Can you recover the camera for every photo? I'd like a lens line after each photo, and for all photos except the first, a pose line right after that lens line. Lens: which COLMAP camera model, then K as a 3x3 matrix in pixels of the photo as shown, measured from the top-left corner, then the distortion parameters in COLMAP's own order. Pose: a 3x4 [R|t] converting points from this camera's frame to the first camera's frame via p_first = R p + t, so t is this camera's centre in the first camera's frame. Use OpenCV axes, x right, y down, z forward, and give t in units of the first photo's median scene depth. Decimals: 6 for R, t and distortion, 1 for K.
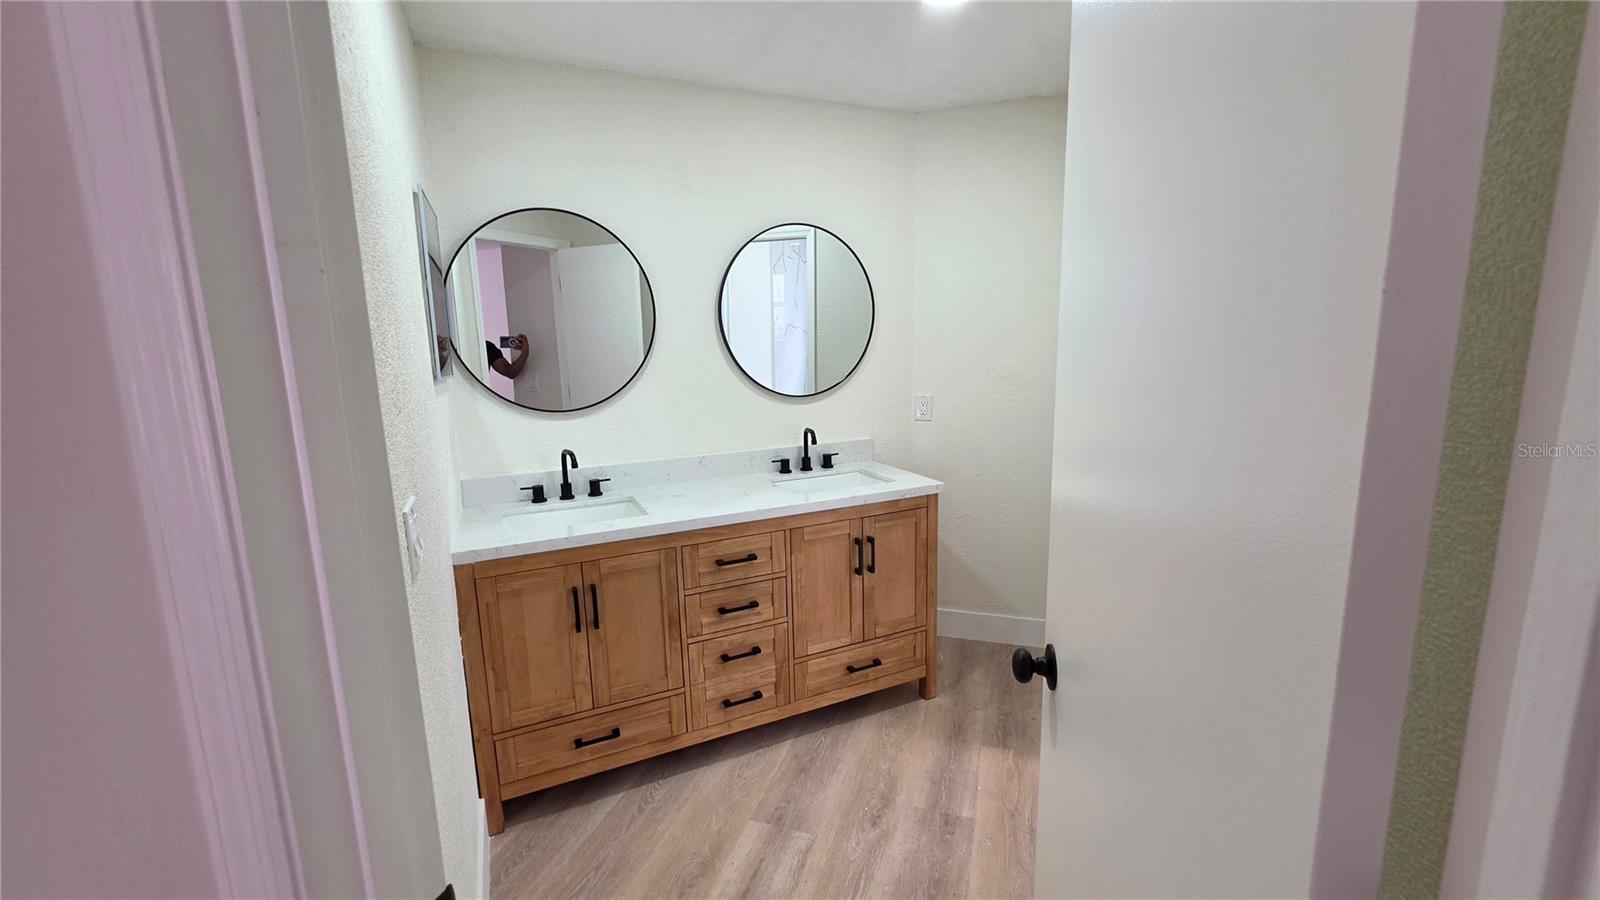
lens RADIAL K [[640.5, 0, 800.0], [0, 640.5, 450.0], [0, 0, 1]] dist [-0.012143, 0.000158]
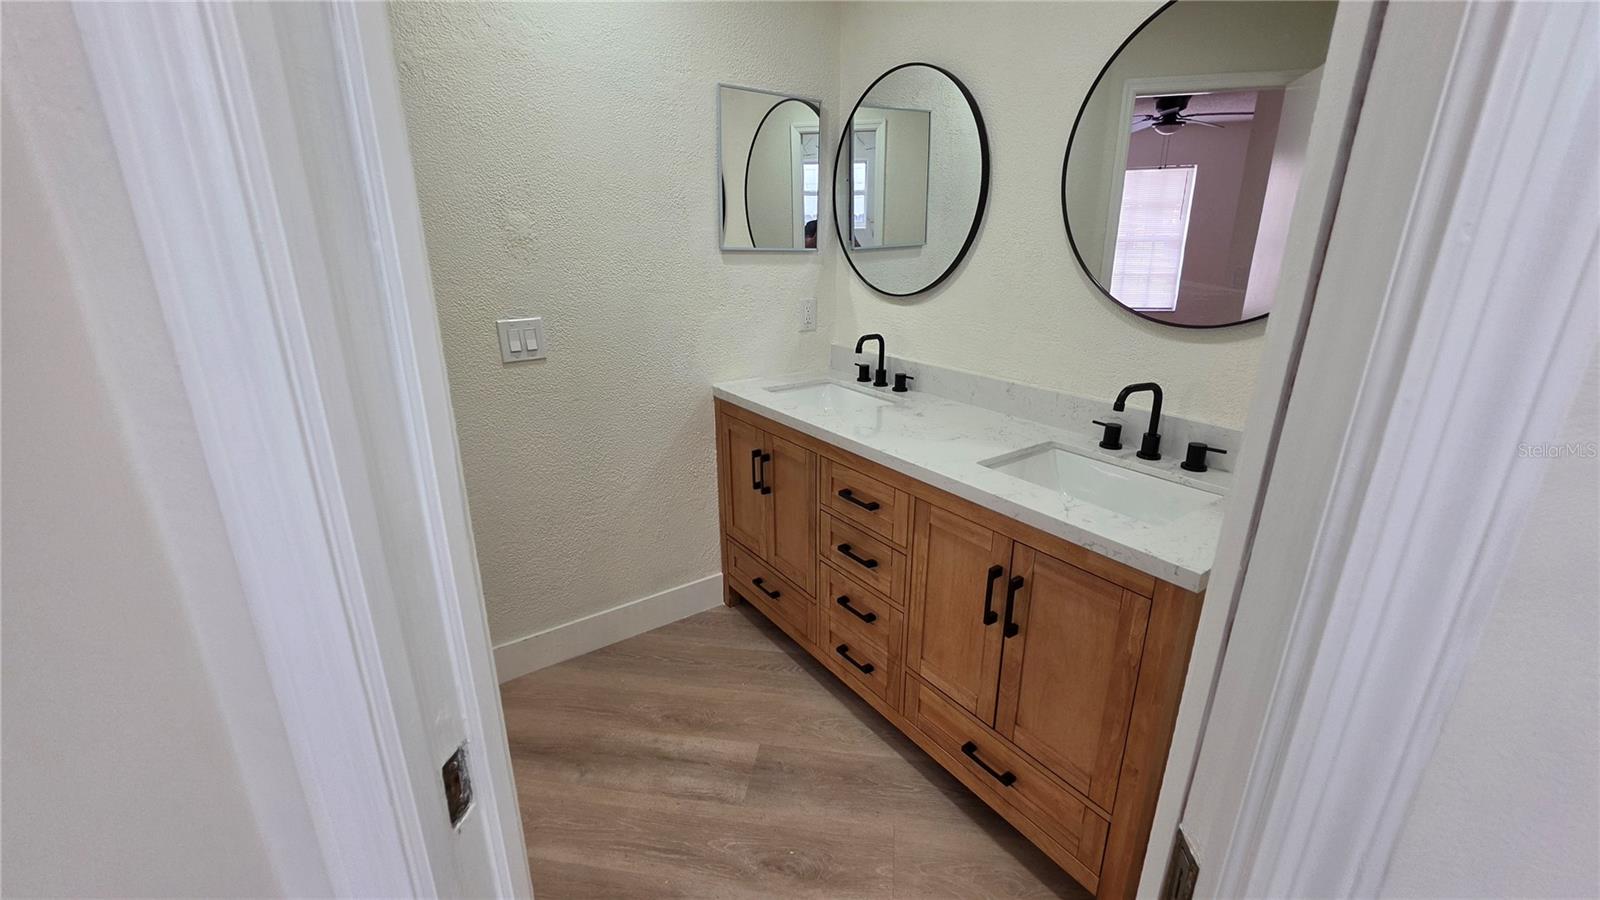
lens RADIAL K [[640.5, 0, 800.0], [0, 640.5, 450.0], [0, 0, 1]] dist [-0.012143, 0.000158]
pose [[0.173268, 0.333337, -0.926750, 0.604769], [-0.170440, 0.936933, 0.305134, -0.119115], [0.970015, 0.105085, 0.219154, 0.727817]]
